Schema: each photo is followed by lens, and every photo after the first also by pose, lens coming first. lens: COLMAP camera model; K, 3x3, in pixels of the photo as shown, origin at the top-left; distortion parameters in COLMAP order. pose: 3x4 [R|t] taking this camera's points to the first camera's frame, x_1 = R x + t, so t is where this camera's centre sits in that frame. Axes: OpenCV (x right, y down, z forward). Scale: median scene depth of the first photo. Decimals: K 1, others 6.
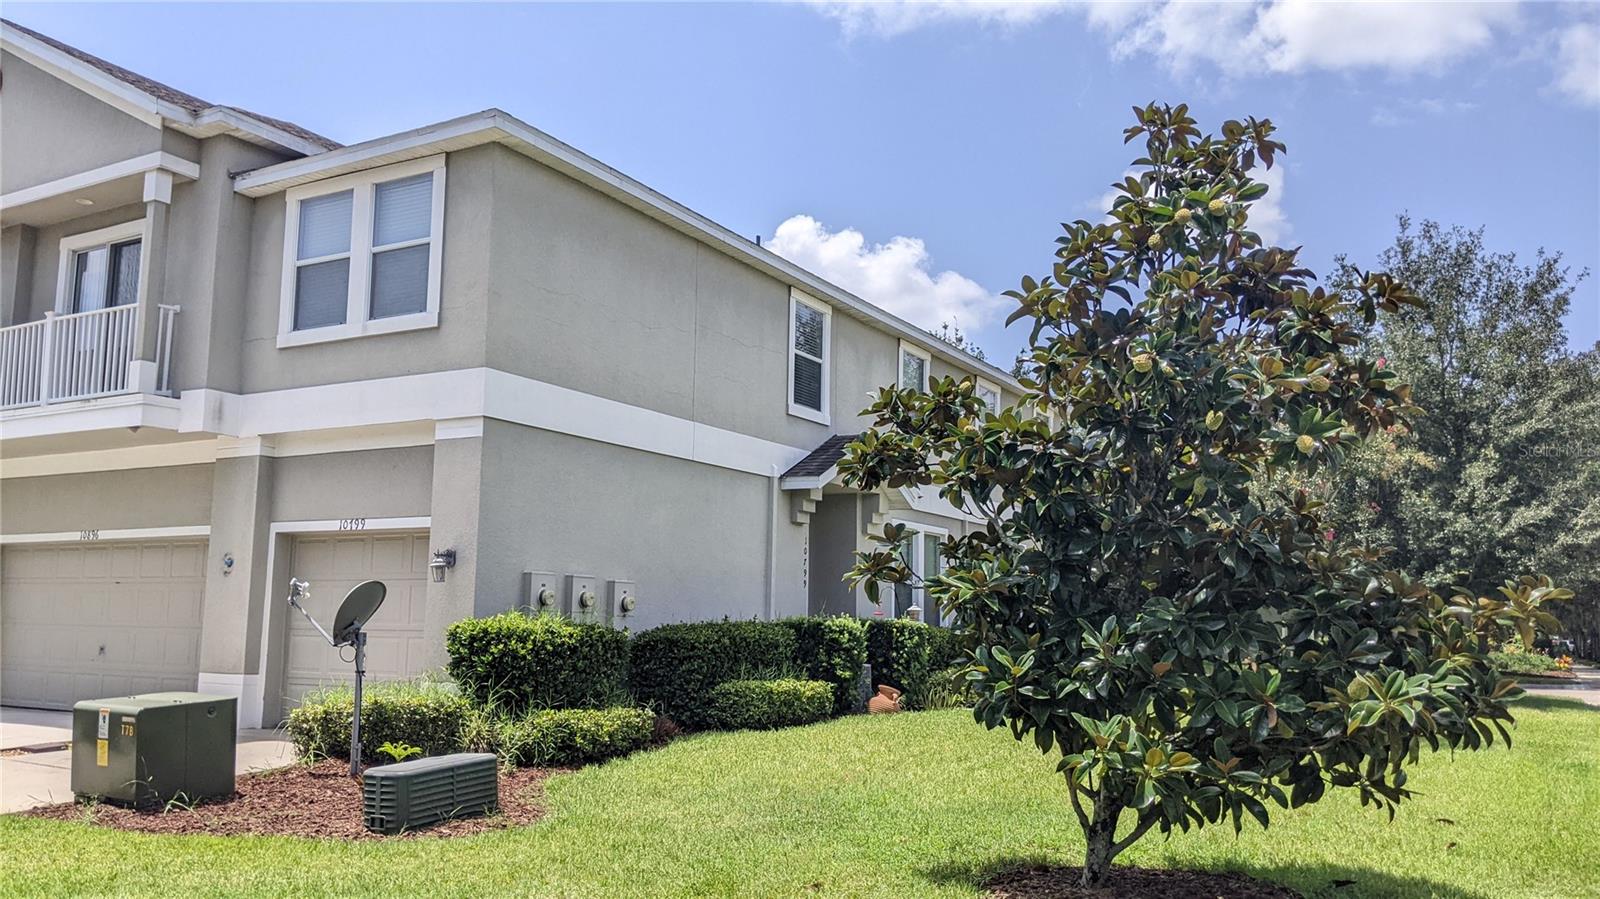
lens RADIAL K [[1231.1, 0, 828.1], [0, 1231.1, 442.3], [0, 0, 1]] dist [0.176526, -0.505895]
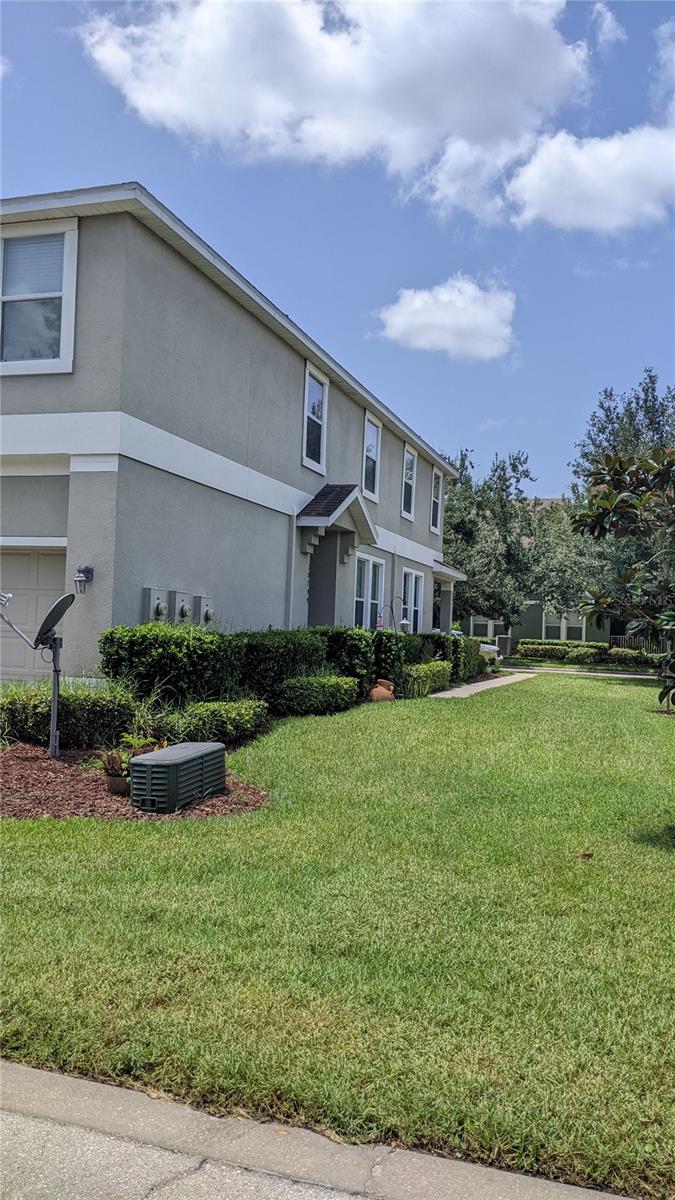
lens RADIAL K [[918.1, 0, 337.5], [0, 918.1, 600.0], [0, 0, 1]] dist [0.068246, -0.202046]
pose [[0.973688, 0.027973, 0.226163, -0.258658], [-0.055636, 0.991586, 0.116884, 0.002166], [-0.220991, -0.126392, 0.967051, 0.095875]]
